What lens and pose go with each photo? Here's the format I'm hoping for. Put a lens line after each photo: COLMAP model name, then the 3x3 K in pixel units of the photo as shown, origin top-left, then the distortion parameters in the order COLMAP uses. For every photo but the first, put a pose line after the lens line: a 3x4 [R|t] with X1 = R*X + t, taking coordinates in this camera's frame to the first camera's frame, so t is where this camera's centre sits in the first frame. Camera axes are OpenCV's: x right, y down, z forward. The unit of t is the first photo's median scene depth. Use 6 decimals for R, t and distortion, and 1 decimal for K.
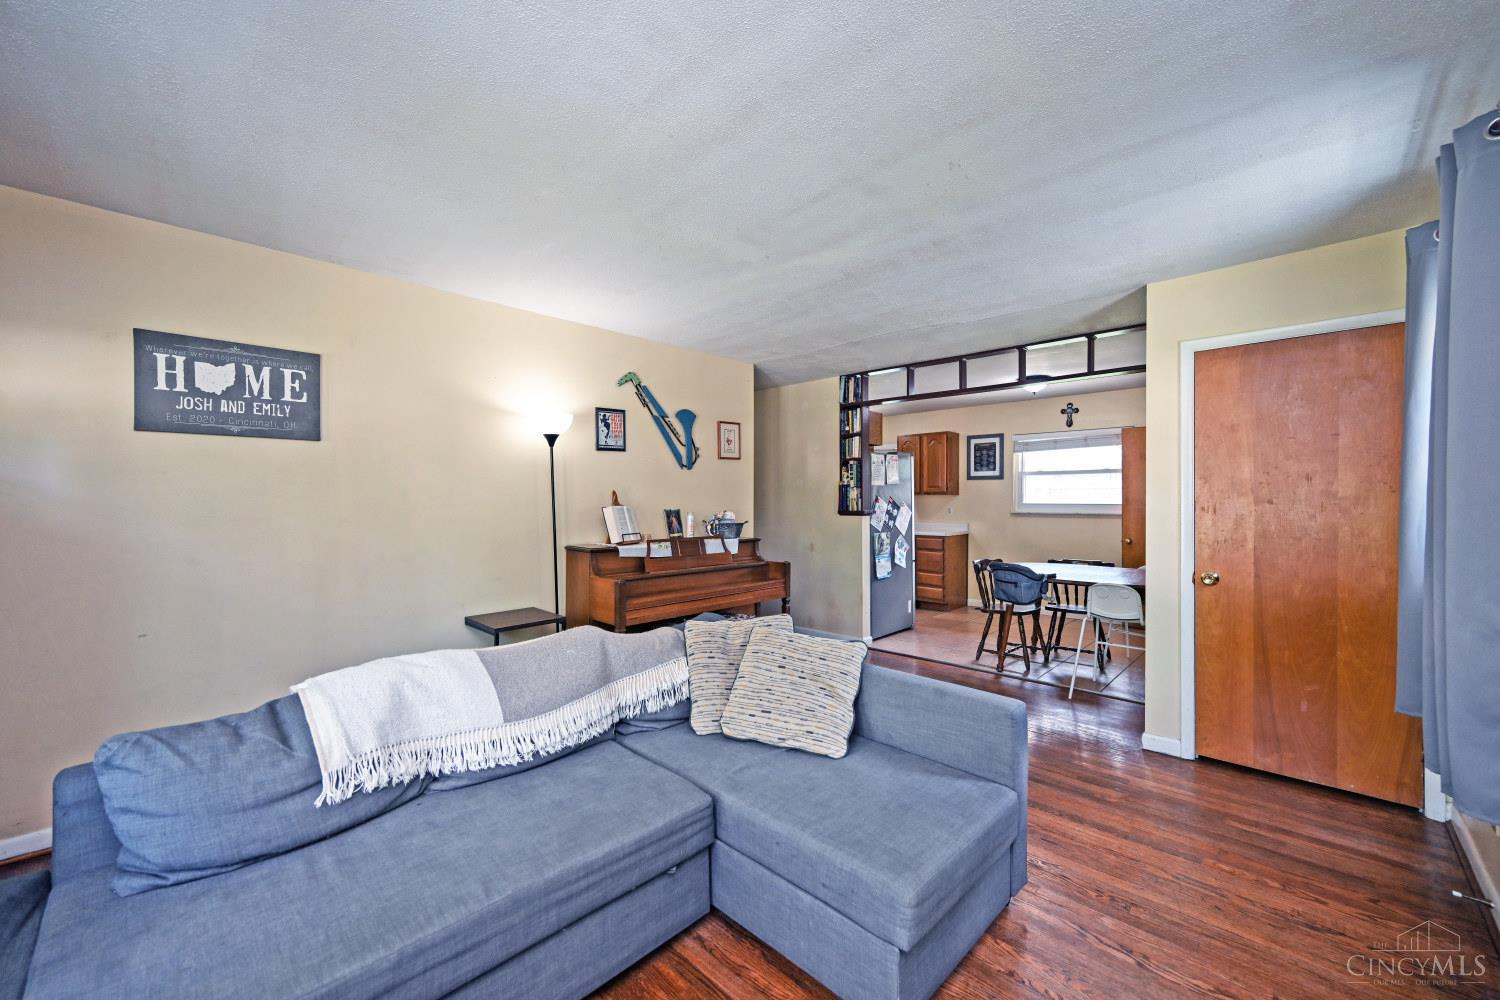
lens RADIAL K [[588.8, 0, 750.3], [0, 588.8, 508.2], [0, 0, 1]] dist [-0.002402, 0.000197]
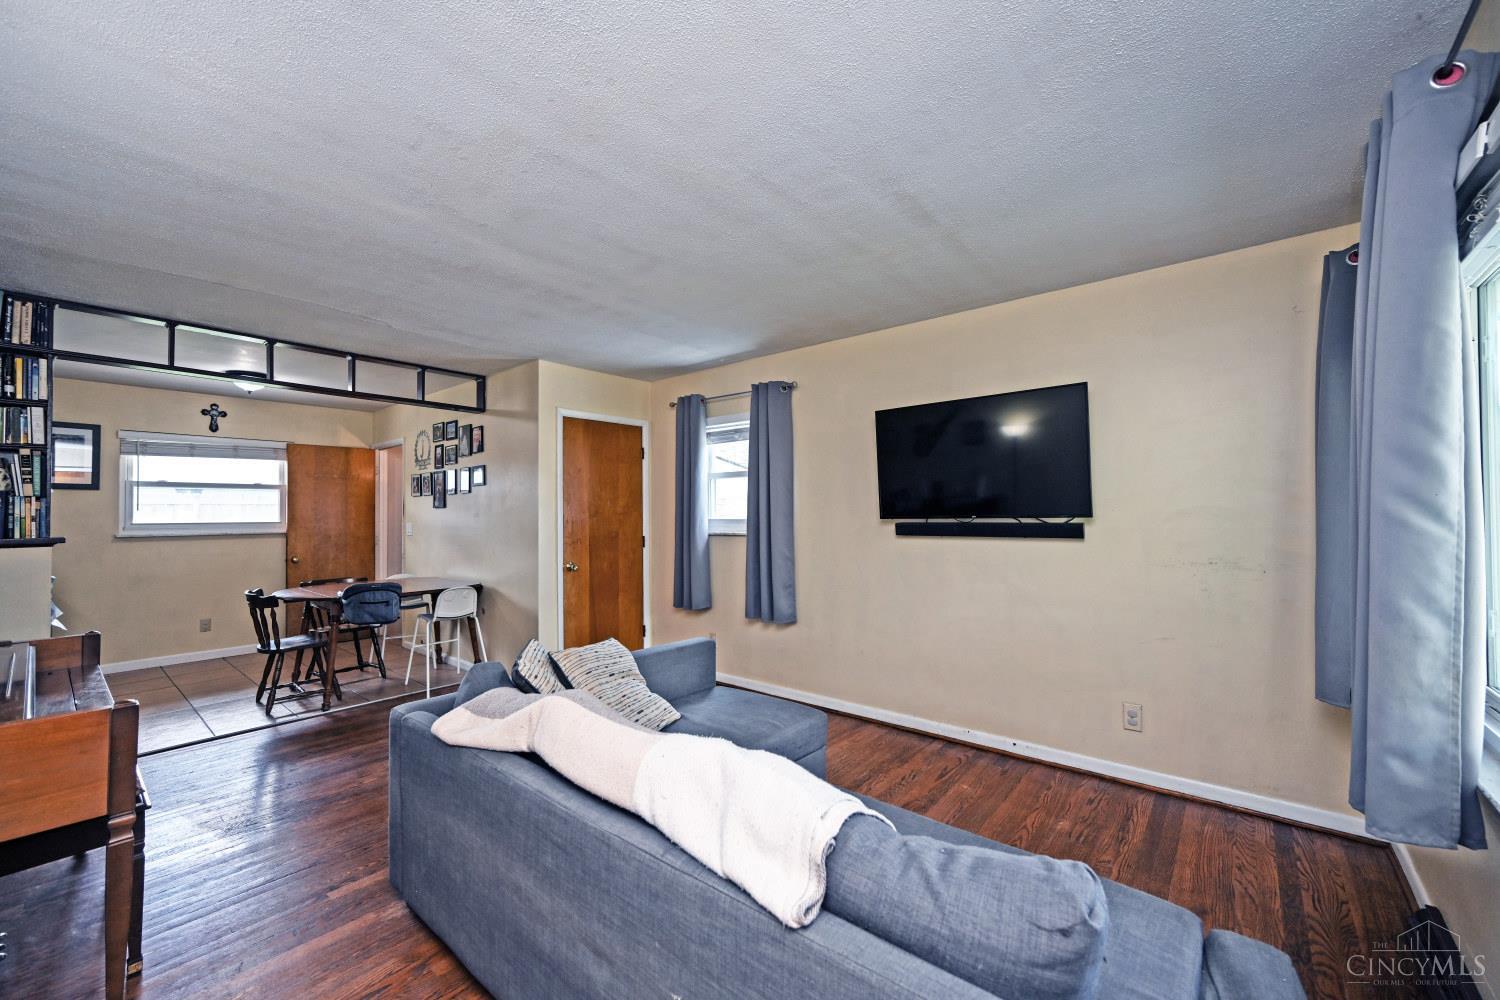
lens RADIAL K [[588.8, 0, 753.6], [0, 588.8, 501.7], [0, 0, 1]] dist [-0.002402, 0.000197]
pose [[-0.072878, 0.021398, 0.997111, -0.417451], [0.024157, 0.999514, -0.019684, -0.002886], [-0.997048, 0.022652, -0.073359, 0.343349]]
